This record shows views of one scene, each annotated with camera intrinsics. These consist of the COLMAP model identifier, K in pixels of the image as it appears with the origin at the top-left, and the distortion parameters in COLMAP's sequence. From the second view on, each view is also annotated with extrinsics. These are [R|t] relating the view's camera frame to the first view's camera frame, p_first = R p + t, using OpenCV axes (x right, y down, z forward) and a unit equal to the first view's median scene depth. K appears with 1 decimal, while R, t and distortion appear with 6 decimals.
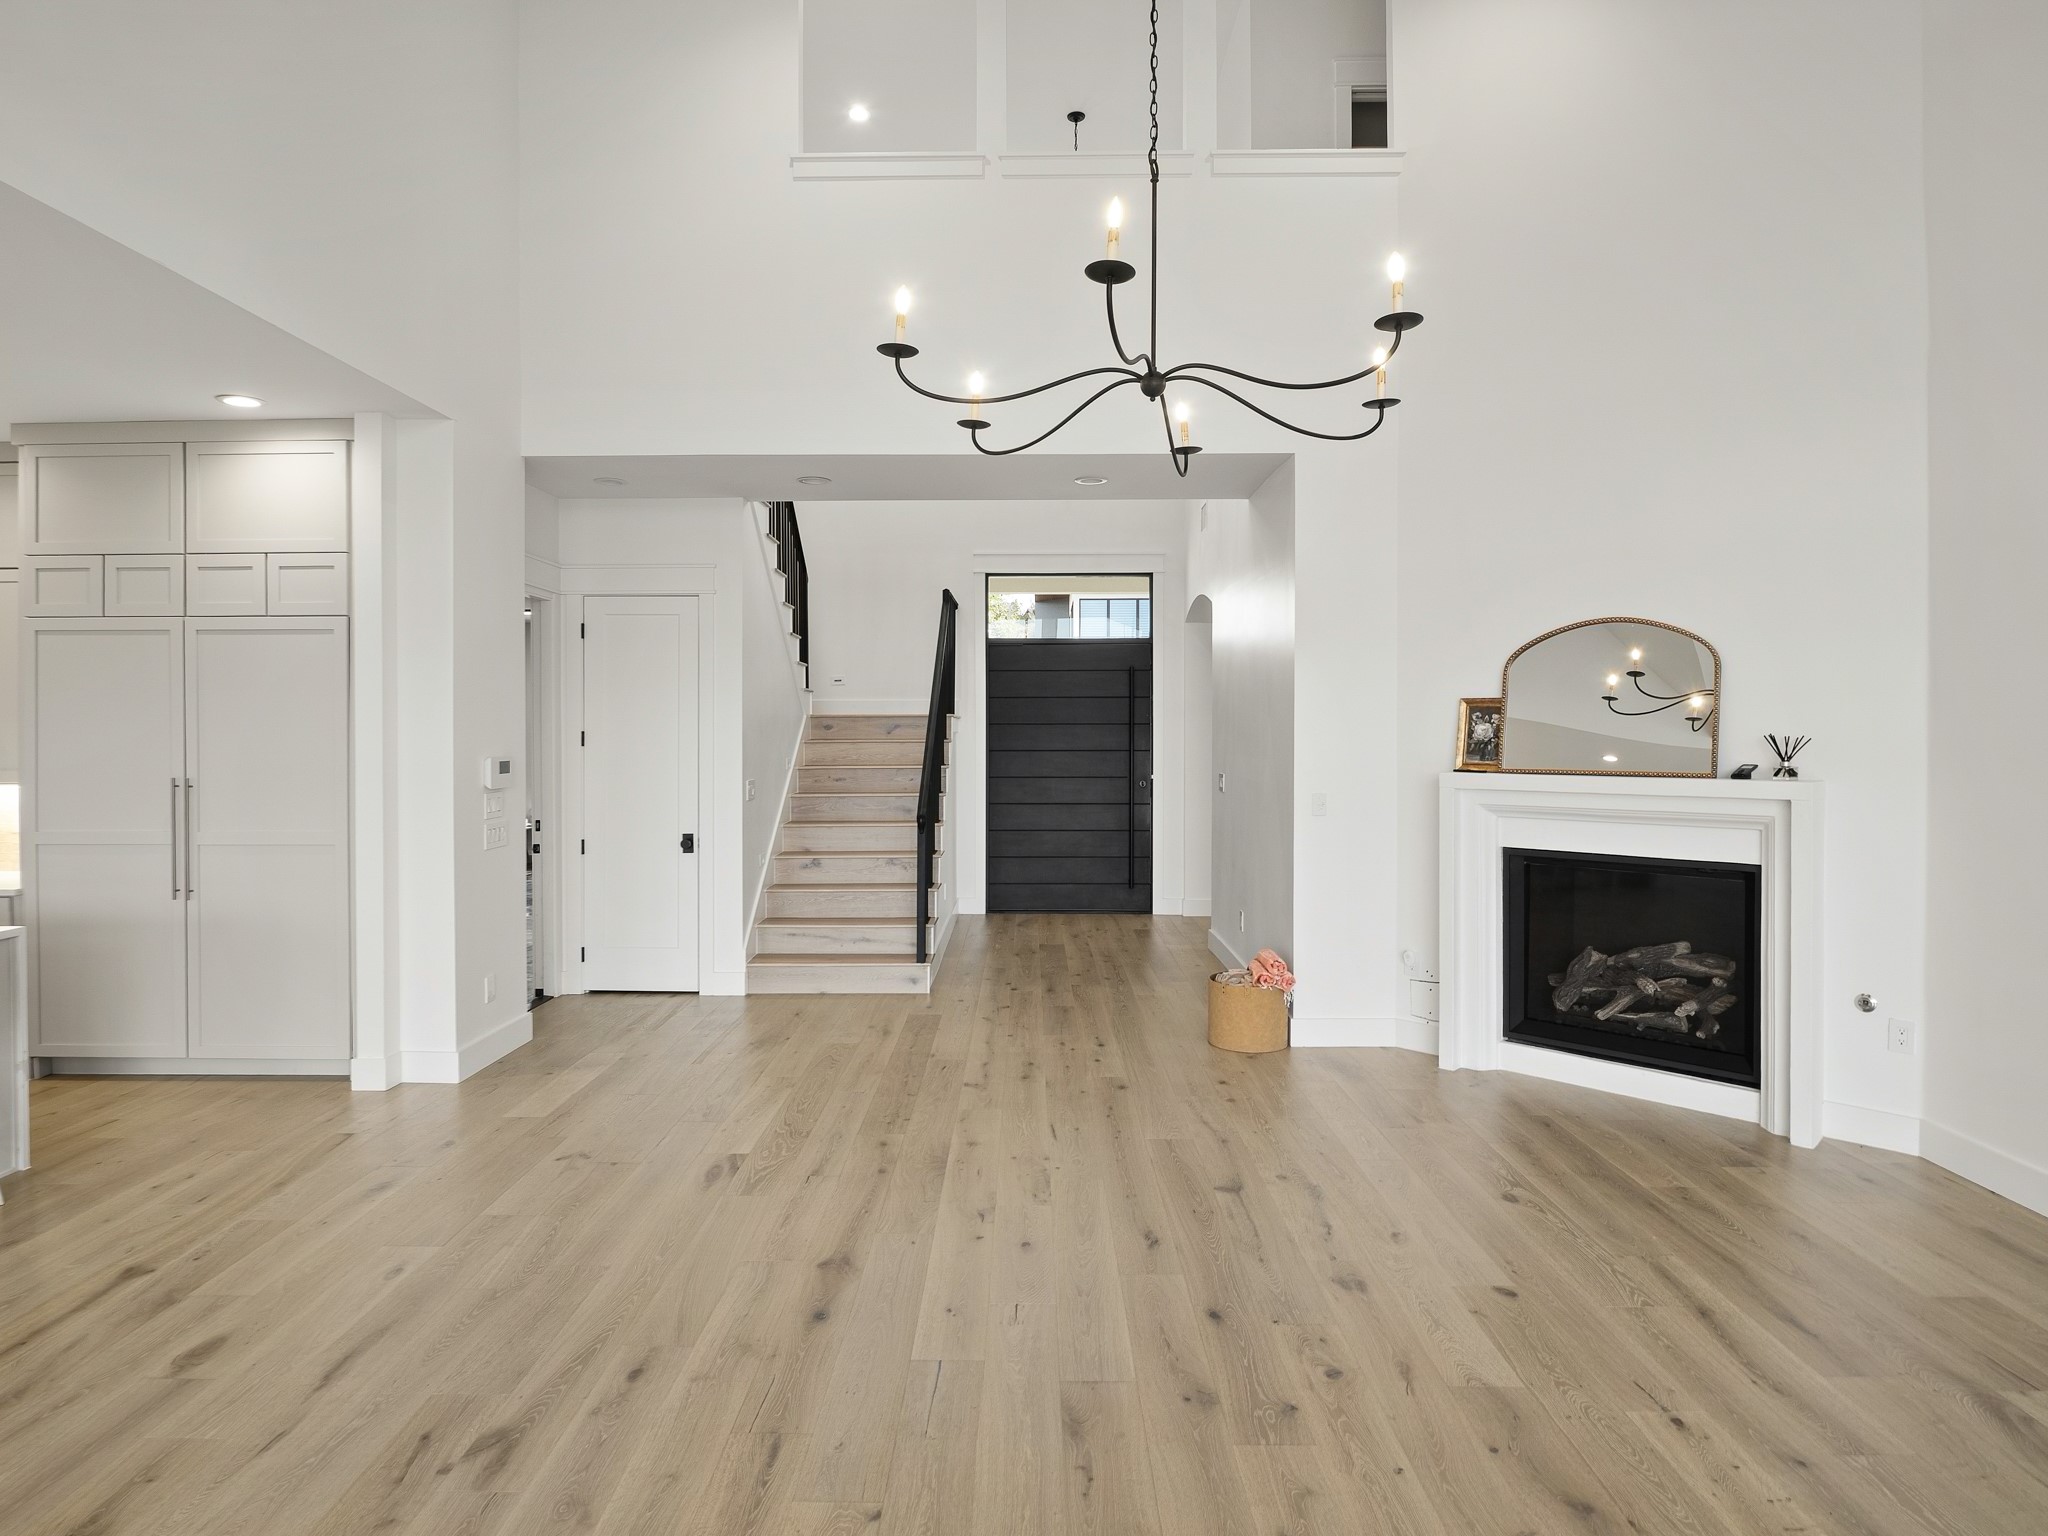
lens RADIAL K [[1129.3, 0, 1021.1], [0, 1129.3, 751.8], [0, 0, 1]] dist [-0.005583, -0.002543]
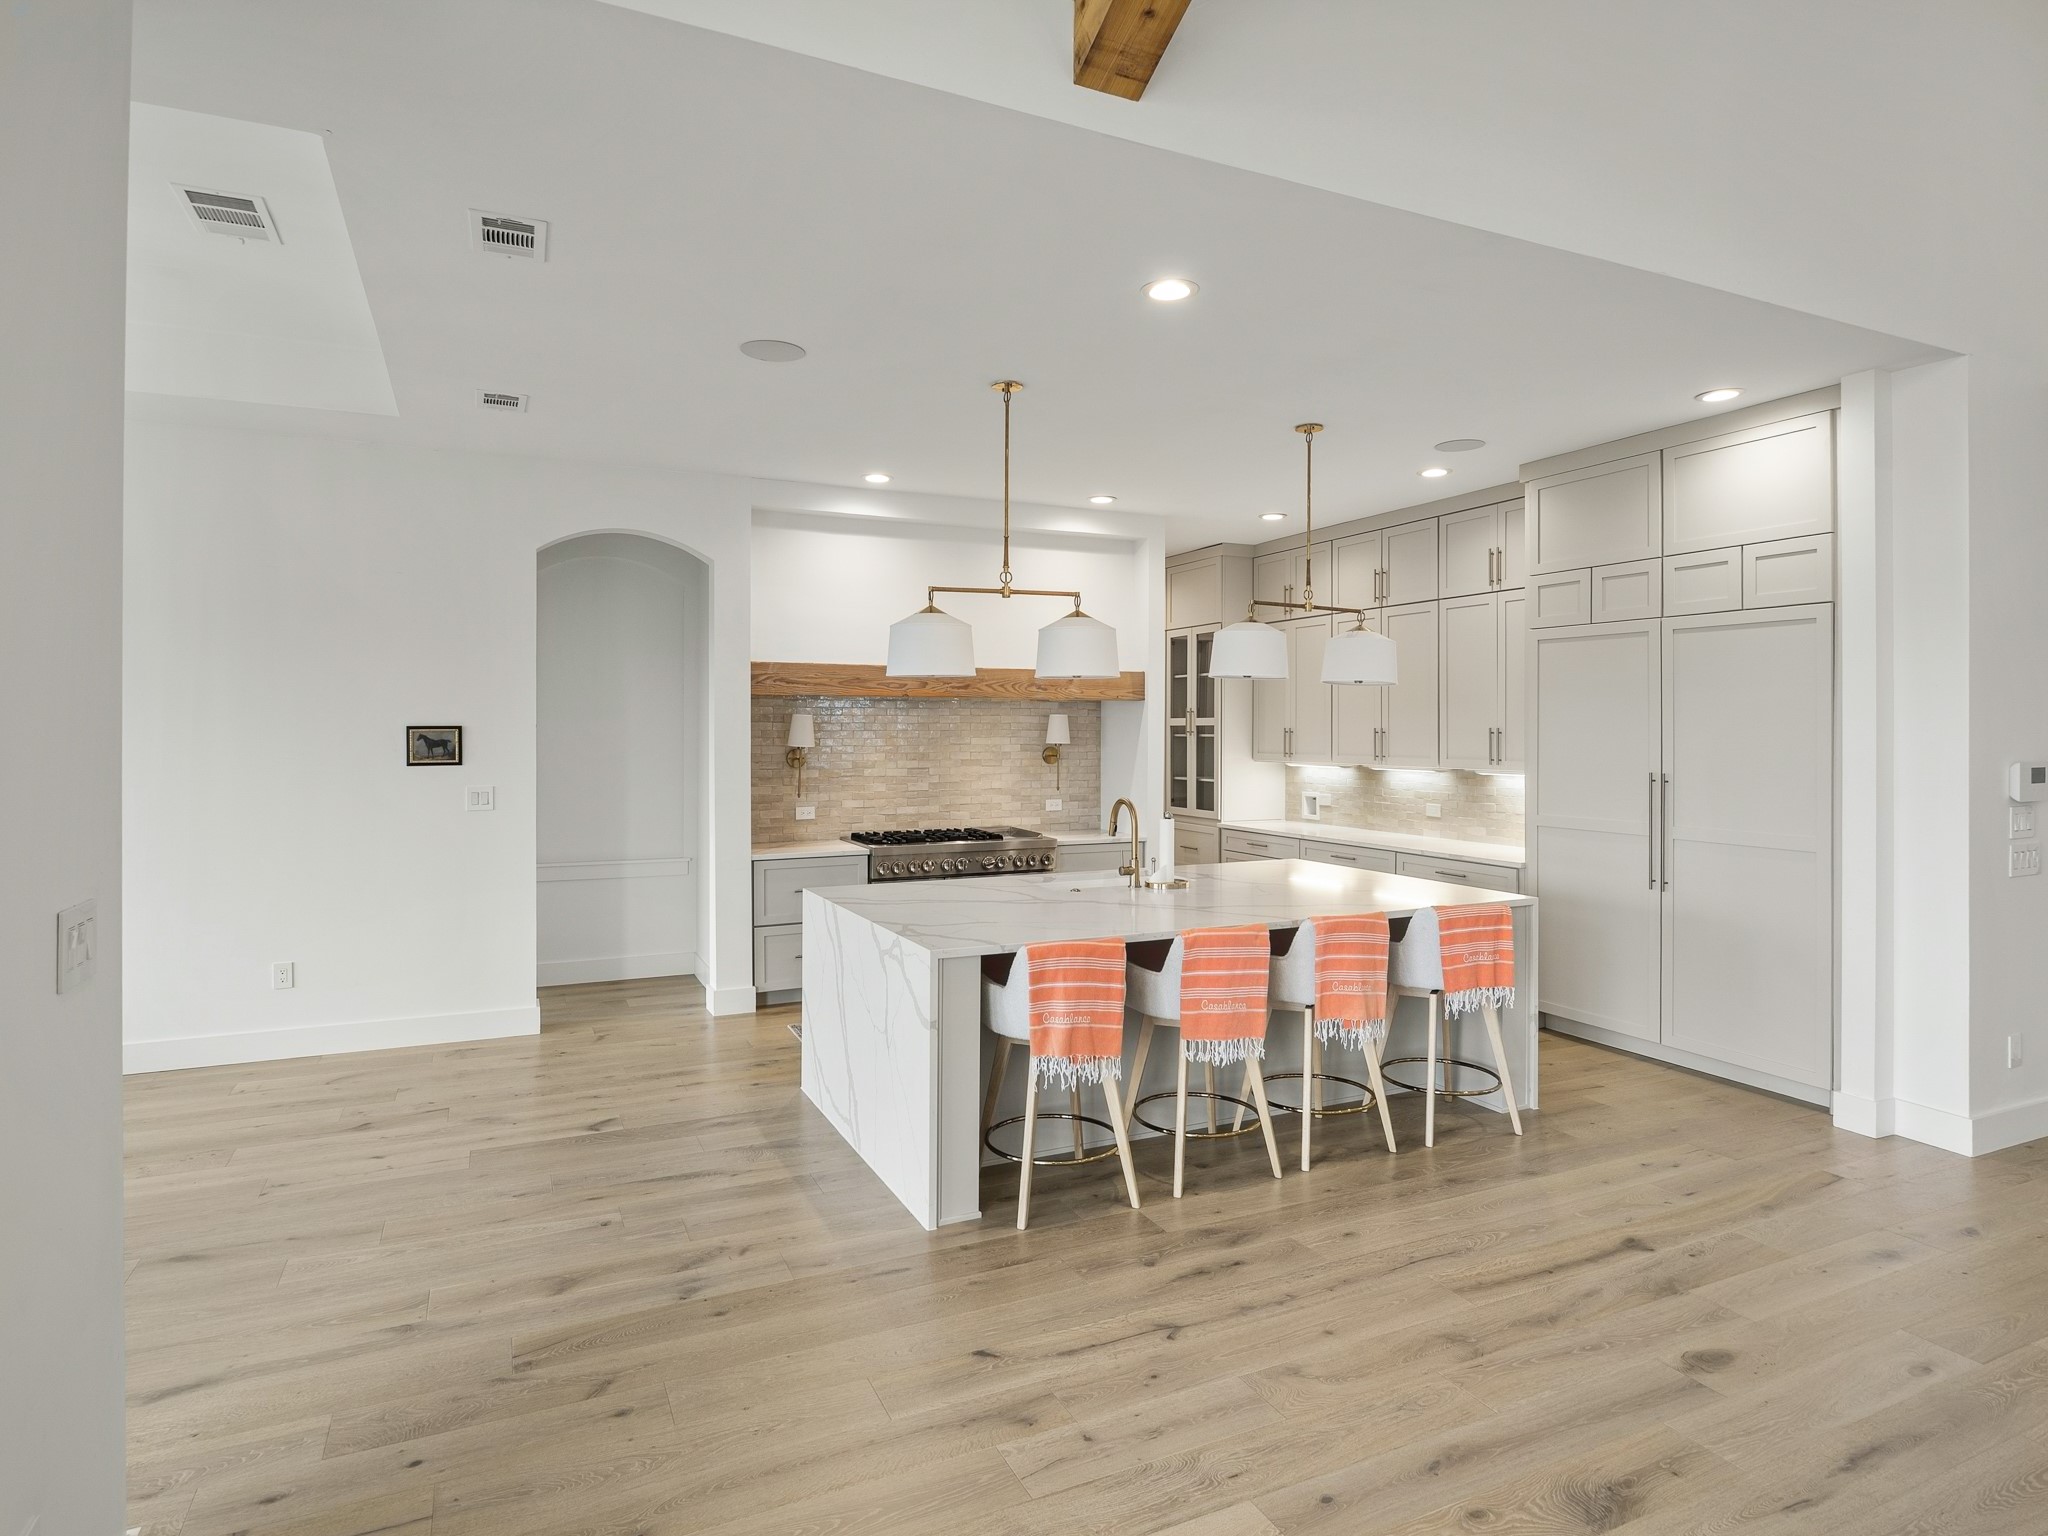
lens RADIAL K [[1129.3, 0, 1012.5], [0, 1129.3, 764.7], [0, 0, 1]] dist [-0.005583, -0.002543]
pose [[0.435311, 0.033812, -0.899645, -0.069704], [-0.020635, 0.999407, 0.027576, -0.000700], [0.900044, 0.006560, 0.435751, 0.009132]]
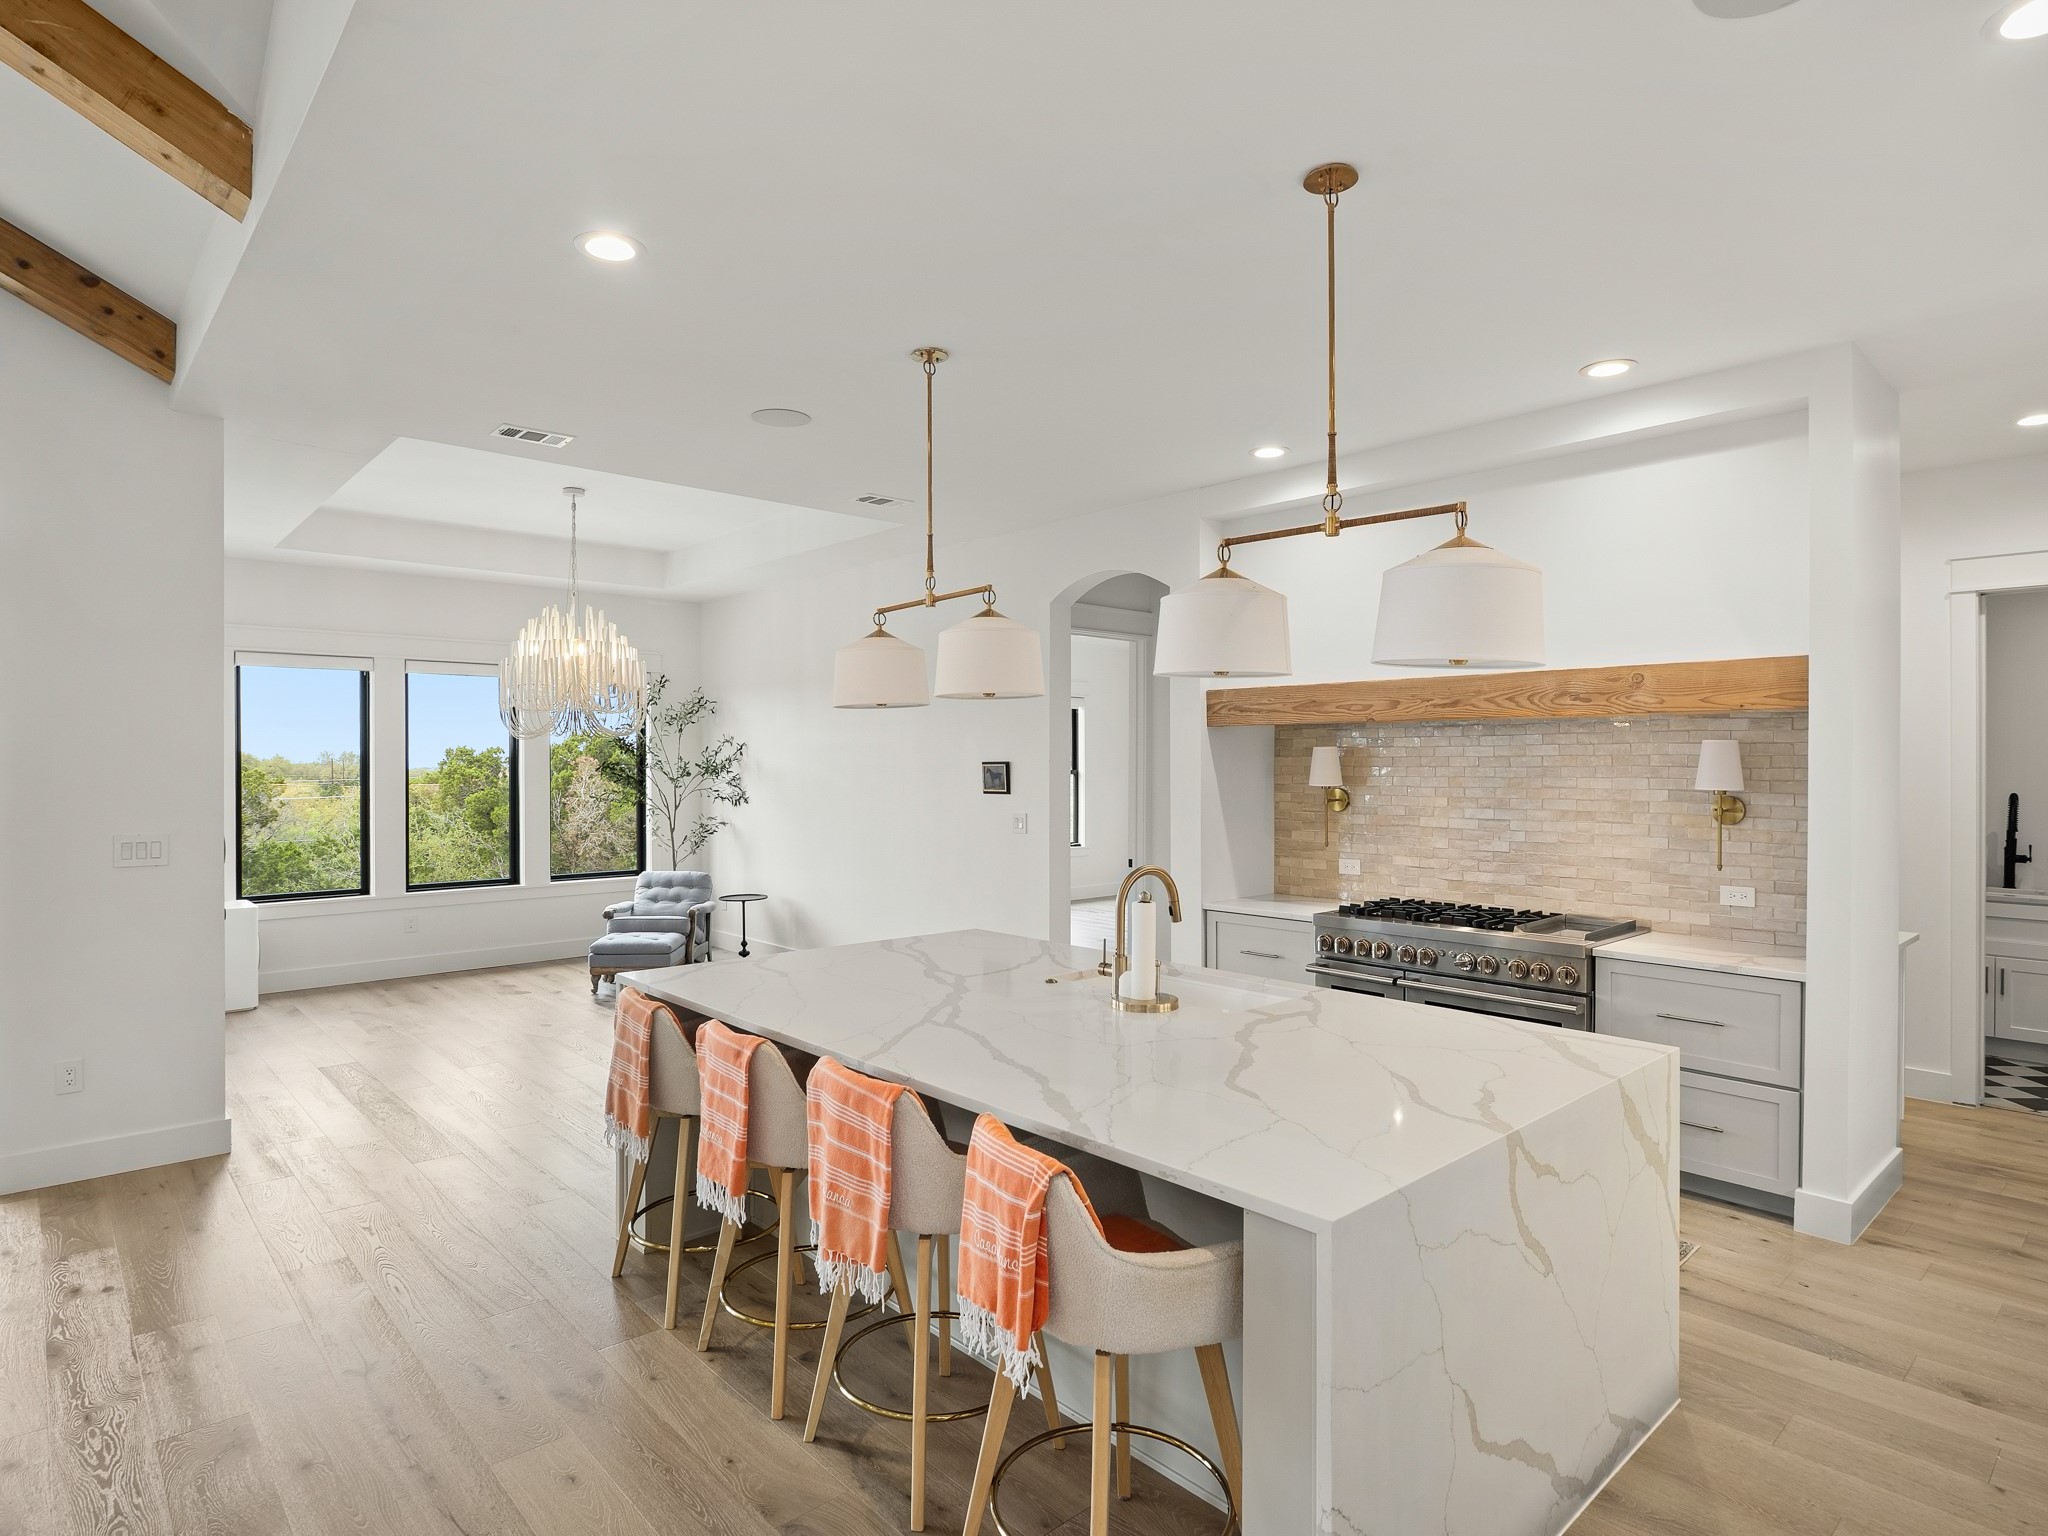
lens RADIAL K [[1129.3, 0, 1017.8], [0, 1129.3, 778.0], [0, 0, 1]] dist [-0.005583, -0.002543]
pose [[-0.721477, 0.013788, -0.692301, -0.407290], [-0.010742, 0.999459, 0.031101, -0.019194], [0.692355, 0.029875, -0.720938, 0.981832]]
